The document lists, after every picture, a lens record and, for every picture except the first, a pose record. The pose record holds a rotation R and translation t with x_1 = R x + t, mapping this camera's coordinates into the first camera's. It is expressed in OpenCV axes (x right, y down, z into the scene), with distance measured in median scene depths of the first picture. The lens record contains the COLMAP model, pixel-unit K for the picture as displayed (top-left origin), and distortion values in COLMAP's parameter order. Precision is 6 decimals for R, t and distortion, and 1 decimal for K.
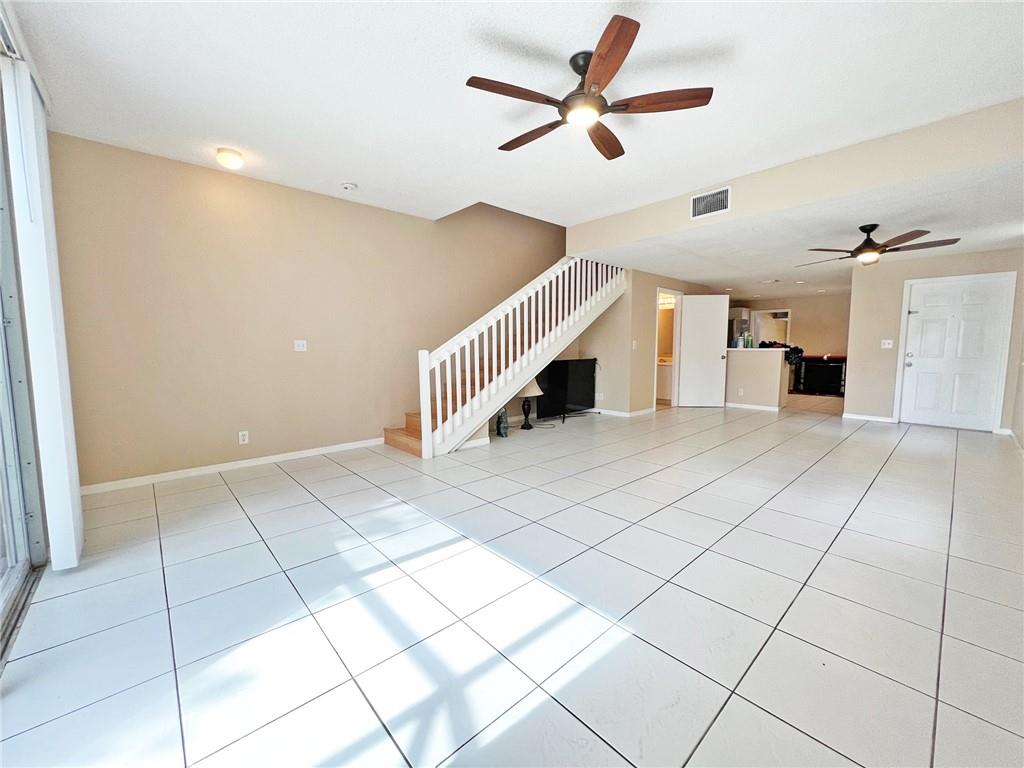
lens RADIAL K [[411.0, 0, 508.1], [0, 411.0, 382.1], [0, 0, 1]] dist [-0.000940, 0.000485]
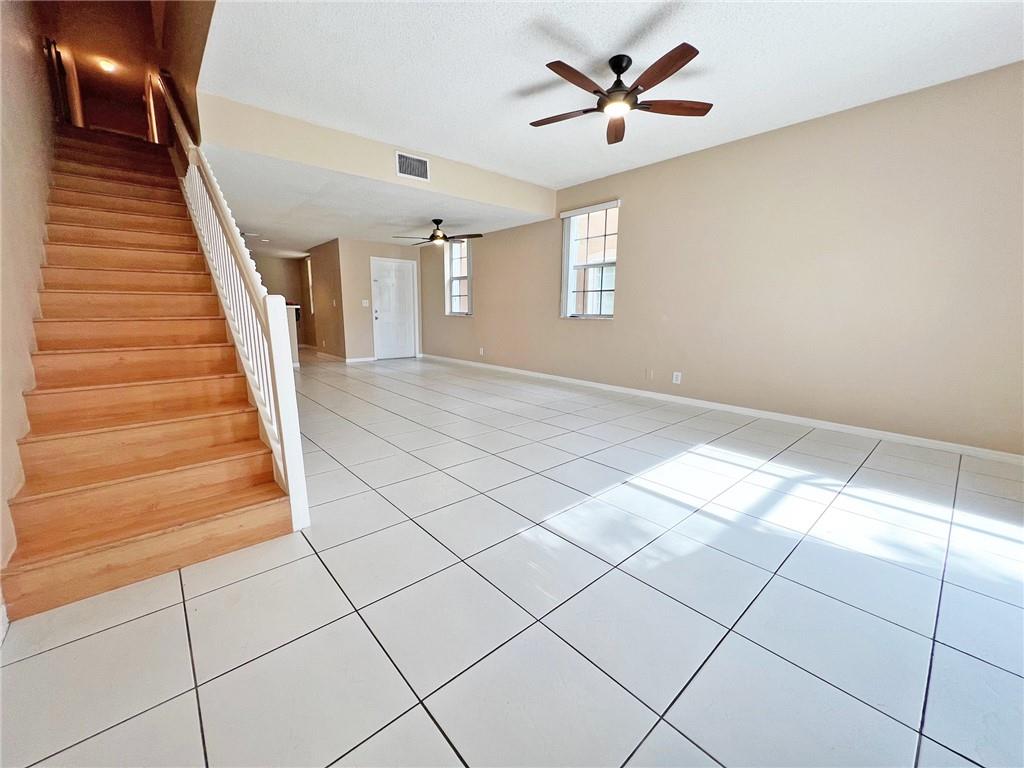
lens RADIAL K [[411.0, 0, 507.1], [0, 411.0, 384.7], [0, 0, 1]] dist [-0.000940, 0.000485]
pose [[0.012397, -0.177648, 0.984016, -0.913623], [0.081798, 0.980974, 0.176068, -0.059580], [-0.996572, 0.078308, 0.026692, 1.052550]]
